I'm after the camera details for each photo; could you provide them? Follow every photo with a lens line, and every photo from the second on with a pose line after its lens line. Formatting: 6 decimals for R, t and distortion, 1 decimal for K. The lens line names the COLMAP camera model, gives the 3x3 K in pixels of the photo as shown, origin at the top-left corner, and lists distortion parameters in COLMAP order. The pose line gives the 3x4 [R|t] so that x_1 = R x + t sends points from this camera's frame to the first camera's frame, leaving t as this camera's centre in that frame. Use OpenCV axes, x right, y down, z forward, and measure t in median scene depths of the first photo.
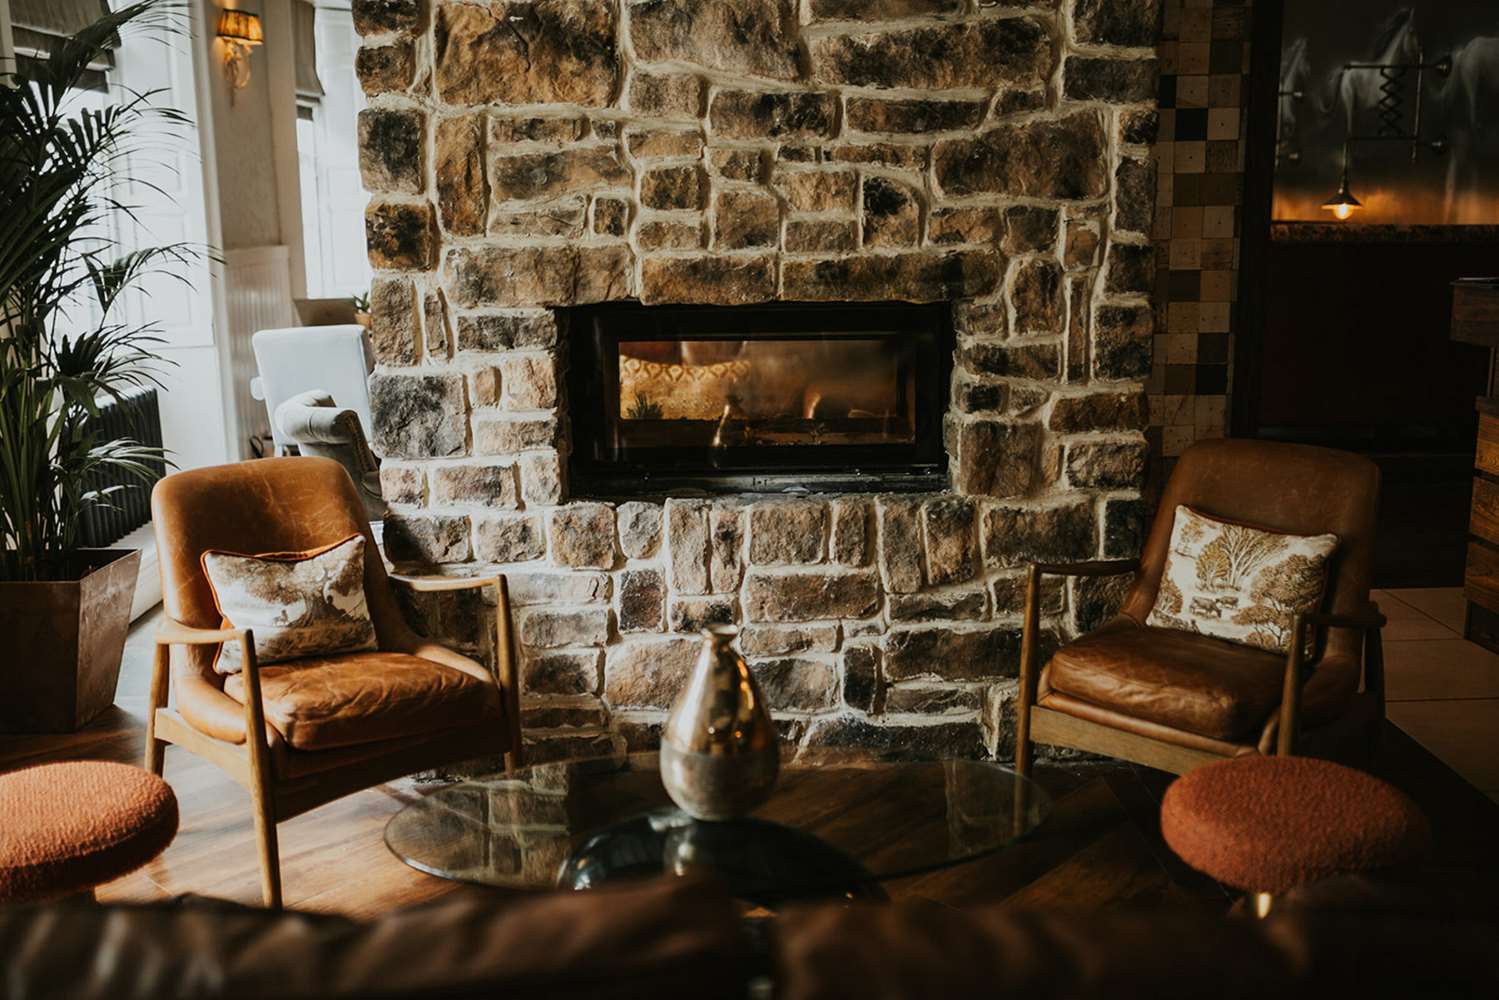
lens RADIAL K [[1465.1, 0, 753.7], [0, 1465.1, 498.5], [0, 0, 1]] dist [-0.042990, 0.000000]
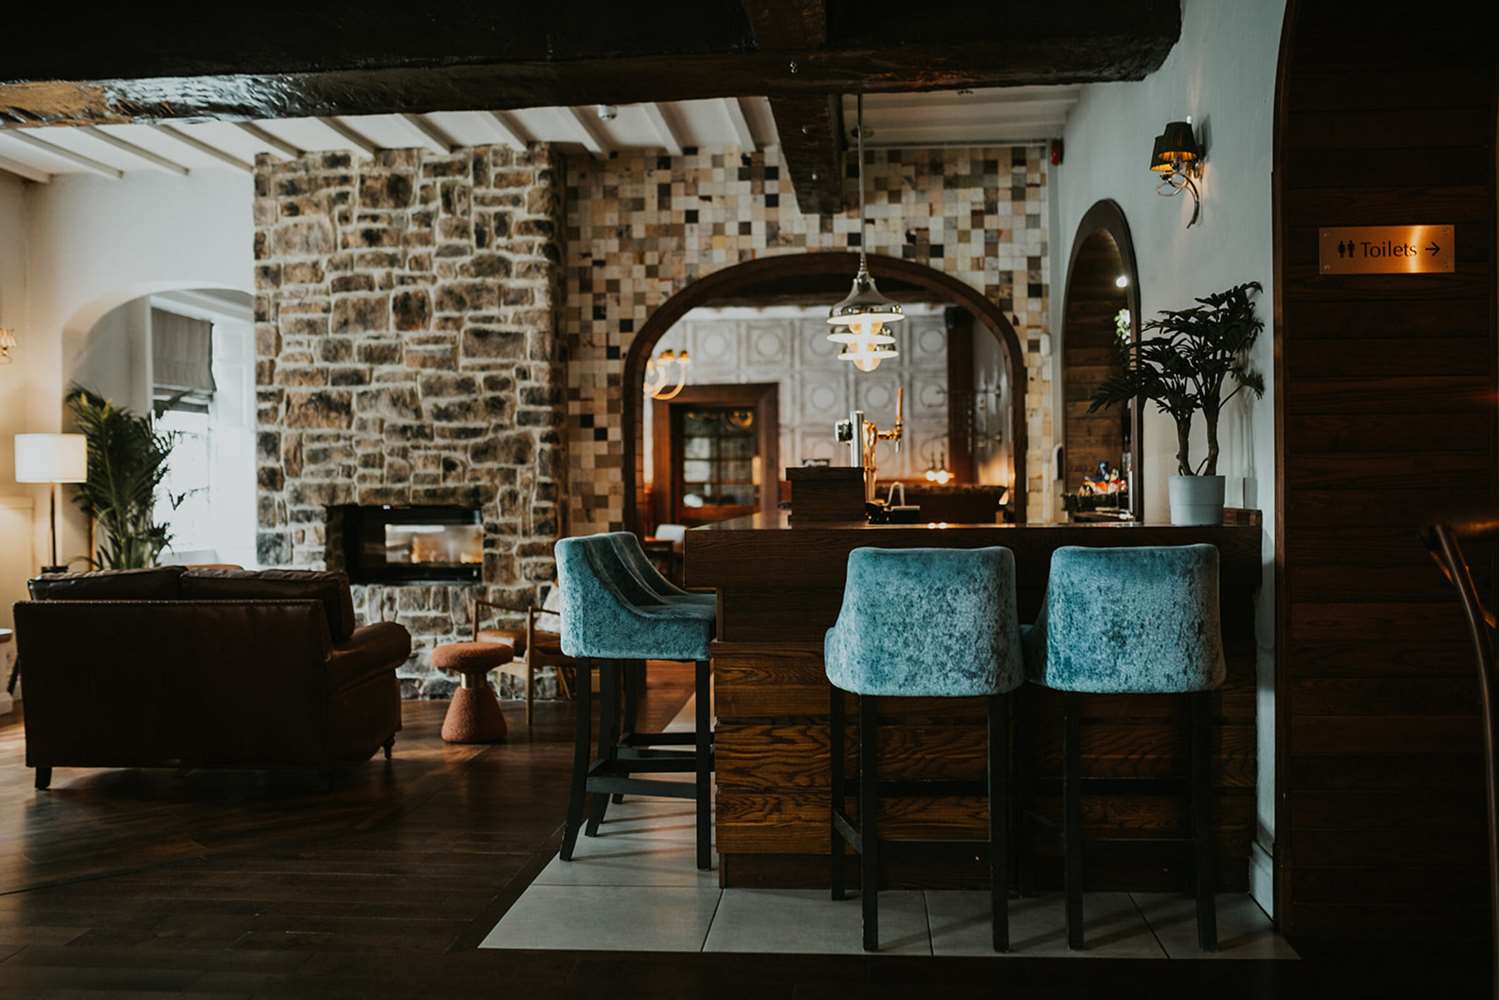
lens RADIAL K [[1465.1, 0, 746.4], [0, 1465.1, 496.9], [0, 0, 1]] dist [-0.042990, 0.000000]
pose [[0.991870, 0.002964, -0.127223, 0.925924], [-0.027182, 0.981590, -0.189054, 0.318711], [0.124320, 0.190975, 0.973690, -1.409878]]
